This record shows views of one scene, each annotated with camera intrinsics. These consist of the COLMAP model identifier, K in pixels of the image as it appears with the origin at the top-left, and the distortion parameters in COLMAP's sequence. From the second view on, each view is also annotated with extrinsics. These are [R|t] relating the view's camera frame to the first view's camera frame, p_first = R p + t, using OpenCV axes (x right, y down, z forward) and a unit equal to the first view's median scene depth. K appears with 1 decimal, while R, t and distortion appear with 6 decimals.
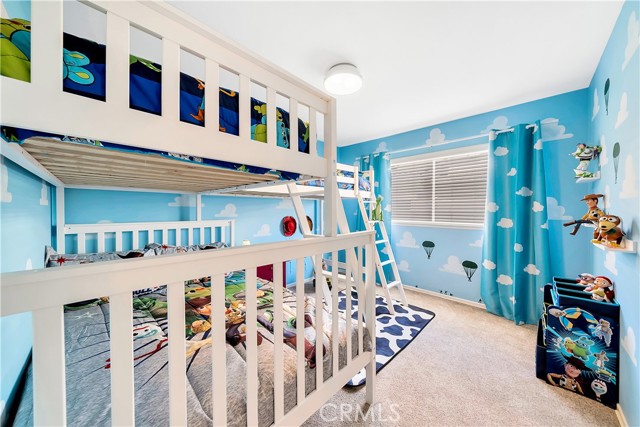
lens RADIAL K [[220.9, 0, 319.7], [0, 220.9, 212.0], [0, 0, 1]] dist [-0.009514, 0.000528]
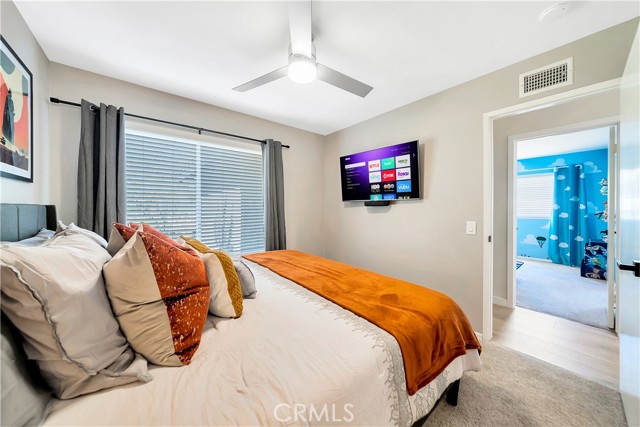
lens RADIAL K [[220.9, 0, 321.0], [0, 220.9, 209.1], [0, 0, 1]] dist [-0.009514, 0.000528]
pose [[0.994543, -0.002396, -0.104302, -1.119336], [0.002093, 0.999993, -0.003018, -0.000107], [0.104308, 0.002784, 0.994541, -1.179521]]
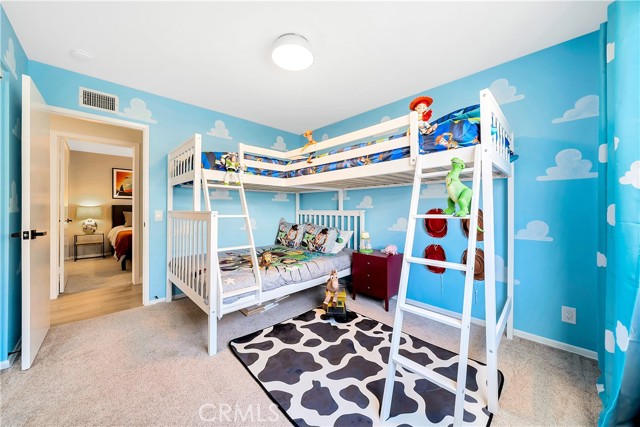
lens RADIAL K [[232.4, 0, 321.9], [0, 232.4, 206.7], [0, 0, 1]] dist [0.000620, 0.000020]
pose [[-0.017510, 0.004231, -0.999838, 0.755345], [-0.003151, 0.999986, 0.004287, 0.010967], [0.999842, 0.003226, -0.017496, 0.798727]]
